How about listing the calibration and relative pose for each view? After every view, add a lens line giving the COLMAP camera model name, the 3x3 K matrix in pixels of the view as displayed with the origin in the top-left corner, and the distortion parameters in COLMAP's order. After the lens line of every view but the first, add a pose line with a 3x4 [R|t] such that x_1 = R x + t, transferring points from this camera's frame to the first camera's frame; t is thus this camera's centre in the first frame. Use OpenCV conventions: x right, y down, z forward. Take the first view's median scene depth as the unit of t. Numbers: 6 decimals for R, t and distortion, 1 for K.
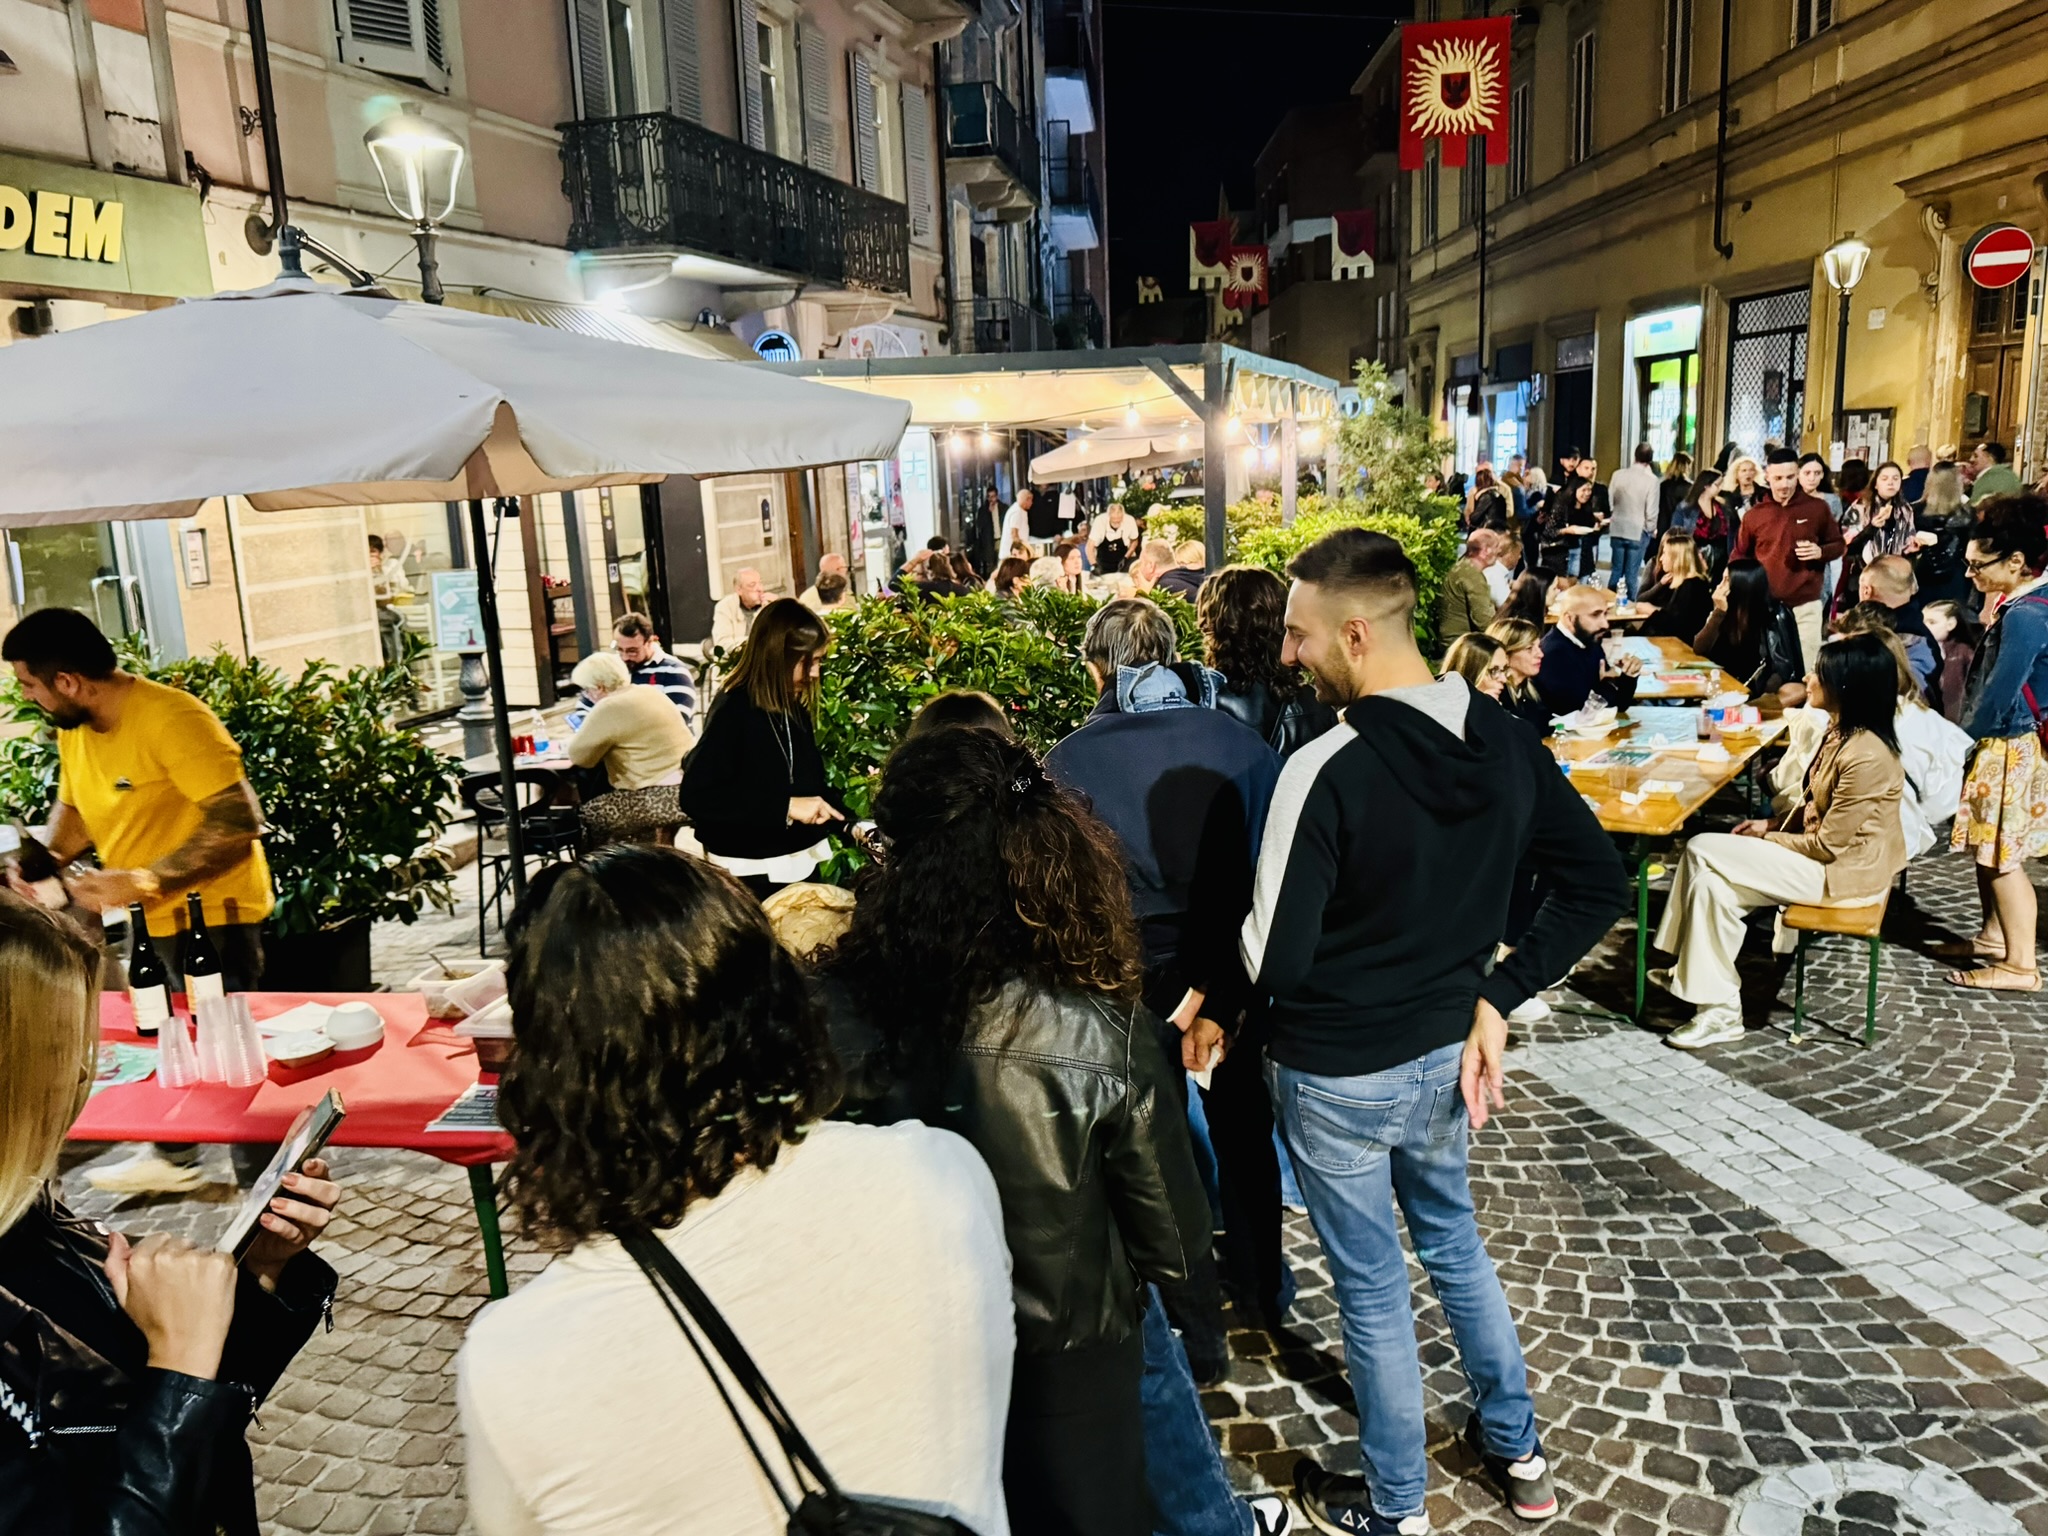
lens RADIAL K [[1434.9, 0, 1024.0], [0, 1434.9, 731.6], [0, 0, 1]] dist [-0.027400, 0.000705]
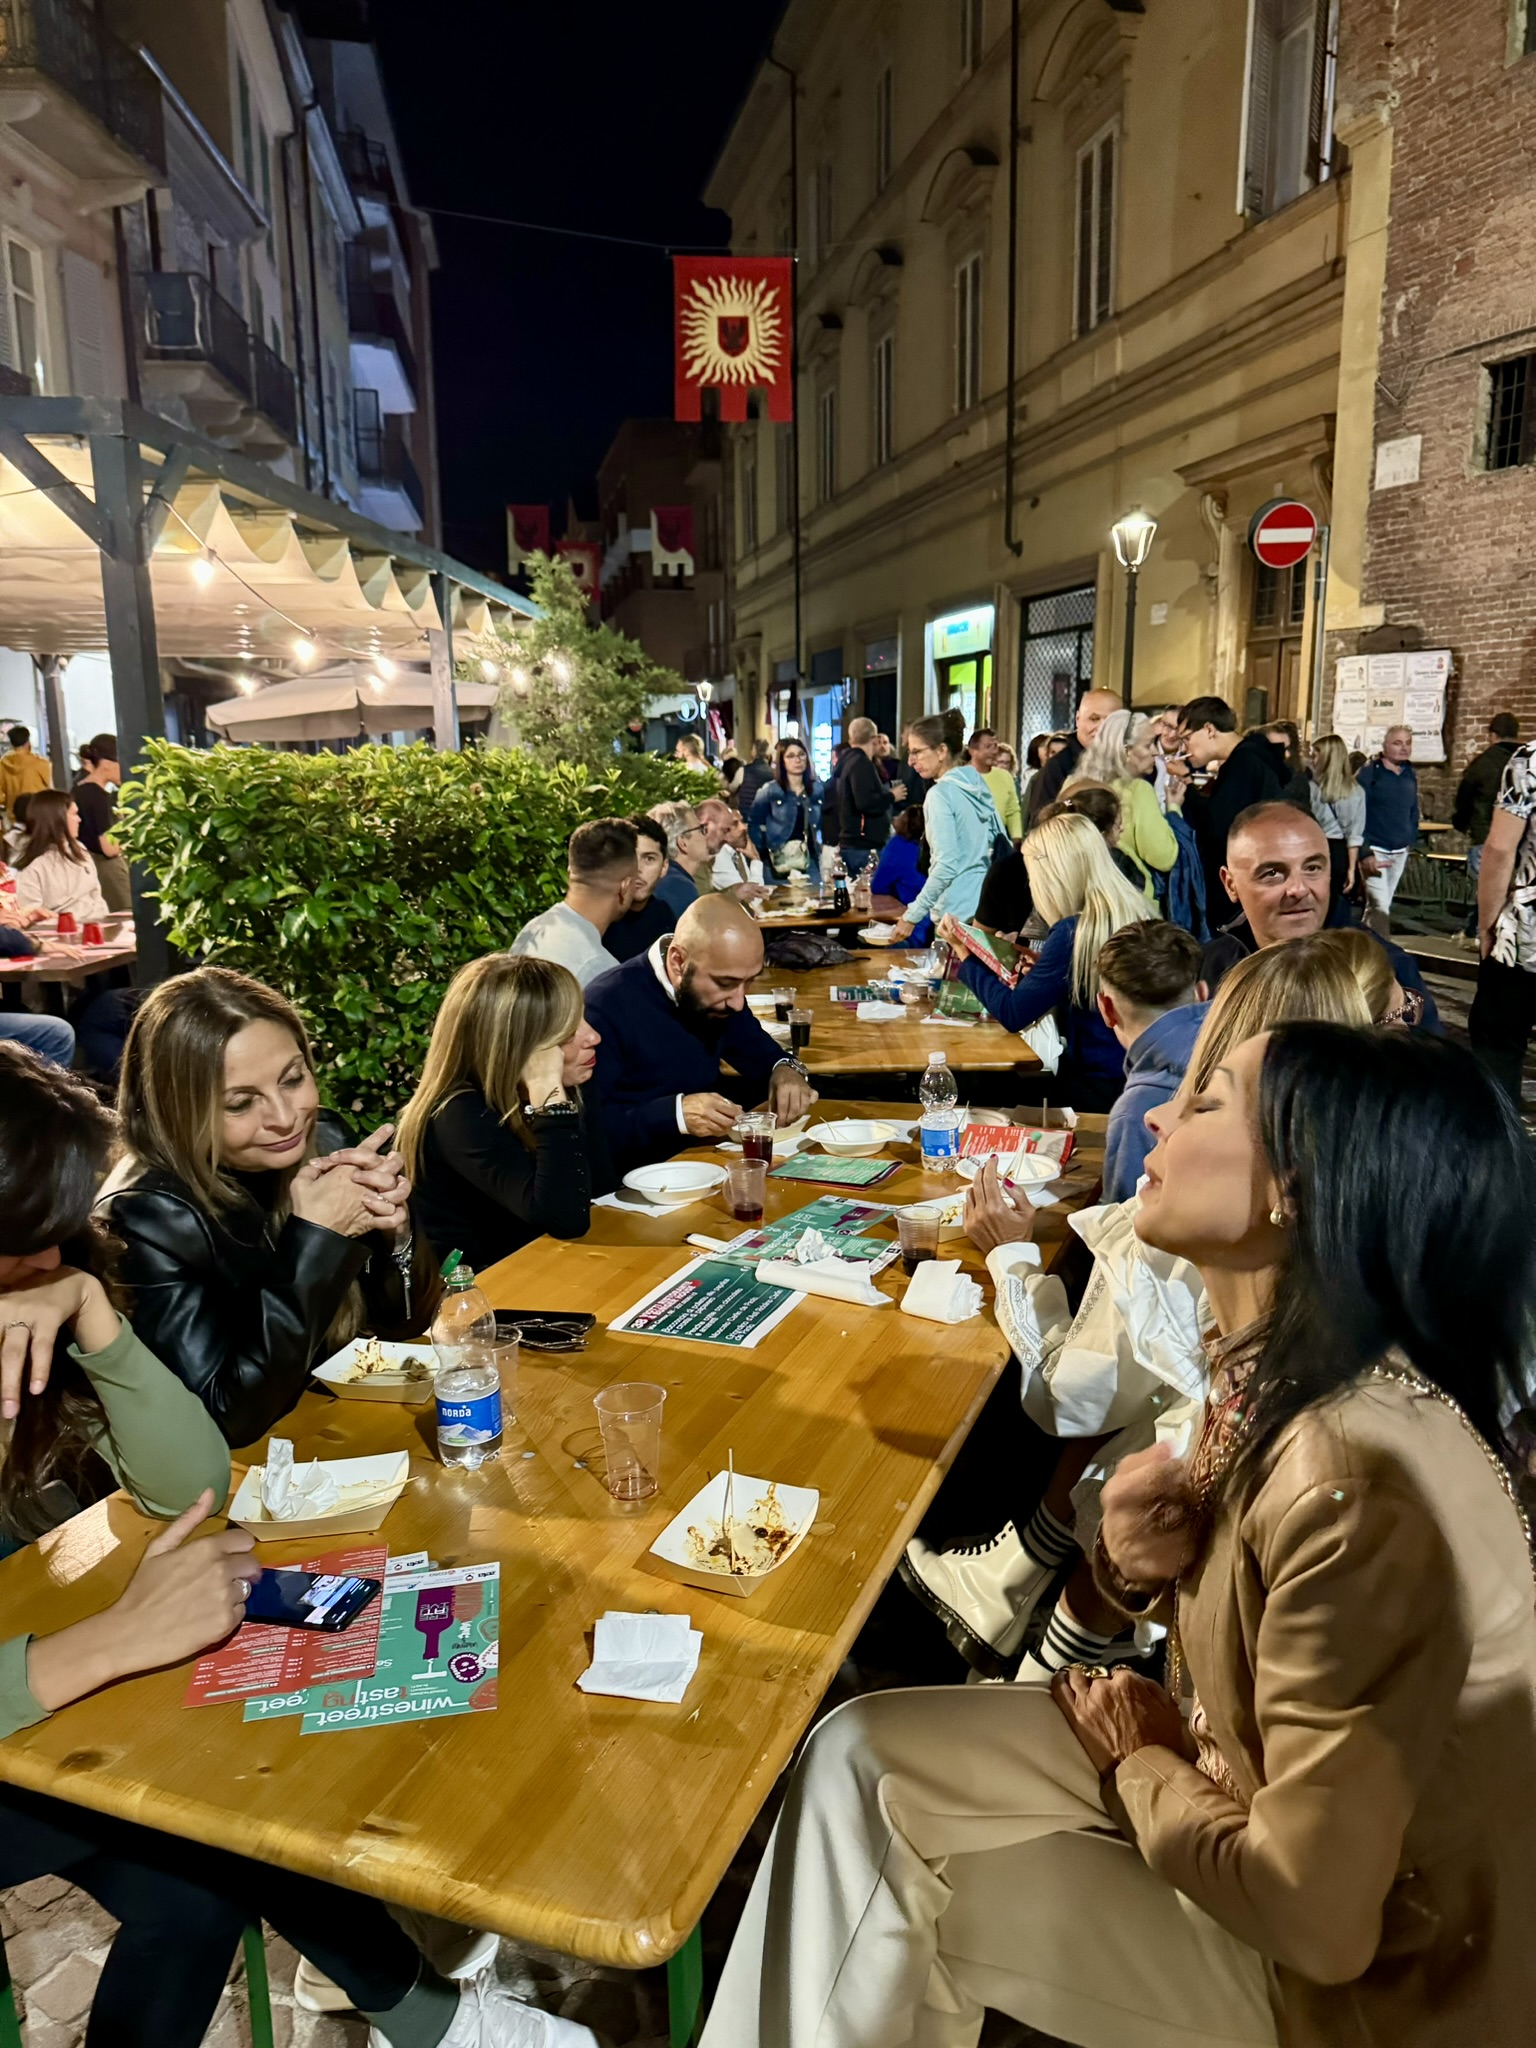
lens RADIAL K [[1434.9, 0, 768.0], [0, 1434.9, 1024.0], [0, 0, 1]] dist [-0.027400, 0.000705]
pose [[0.961253, -0.020565, 0.274900, 0.048367], [0.021784, 0.999762, -0.001380, -0.009880], [-0.274806, 0.007315, 0.961472, 0.093644]]
